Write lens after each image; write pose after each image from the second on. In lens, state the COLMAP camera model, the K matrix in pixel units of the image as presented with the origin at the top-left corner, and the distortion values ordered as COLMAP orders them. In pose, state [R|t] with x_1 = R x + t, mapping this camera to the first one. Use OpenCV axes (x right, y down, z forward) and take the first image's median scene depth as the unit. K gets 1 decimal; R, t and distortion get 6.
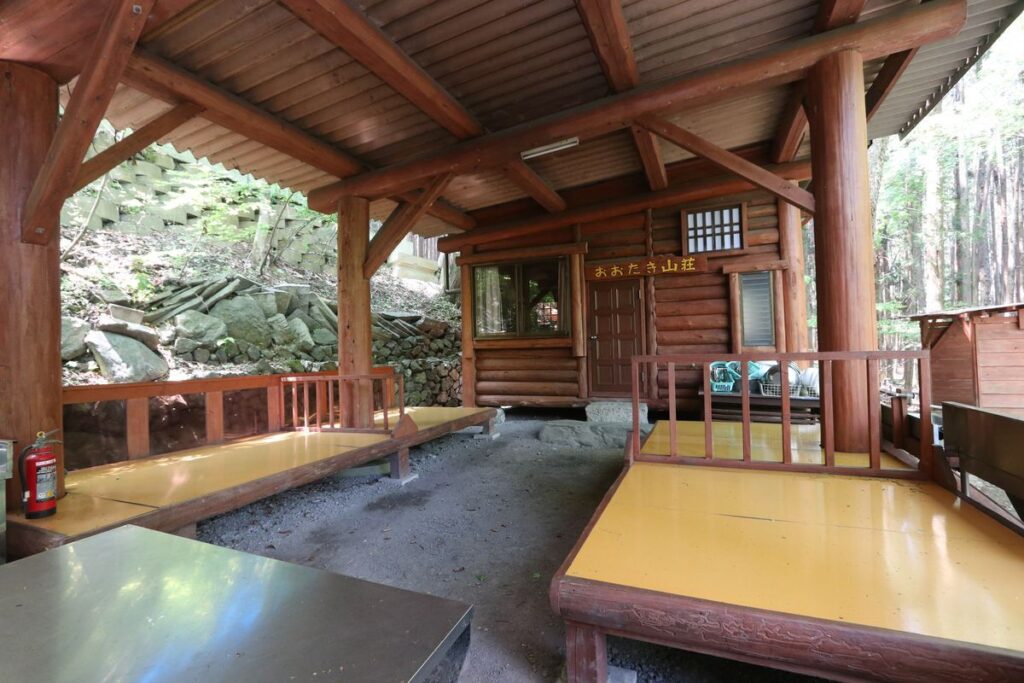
lens RADIAL K [[477.6, 0, 511.7], [0, 477.6, 344.1], [0, 0, 1]] dist [0.000342, -0.000008]
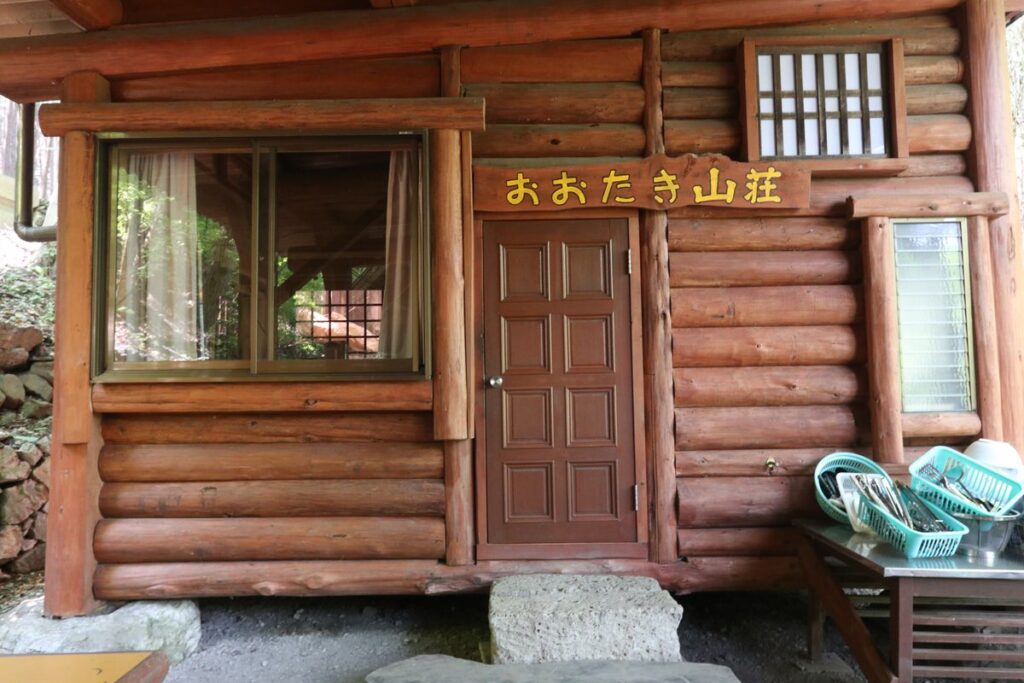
lens RADIAL K [[712.0, 0, 512.5], [0, 712.0, 342.3], [0, 0, 1]] dist [-0.007460, 0.002949]
pose [[0.923734, 0.034860, 0.381444, -0.010075], [-0.013593, 0.998206, -0.058309, -0.012717], [-0.382792, 0.048677, 0.922551, 0.542670]]
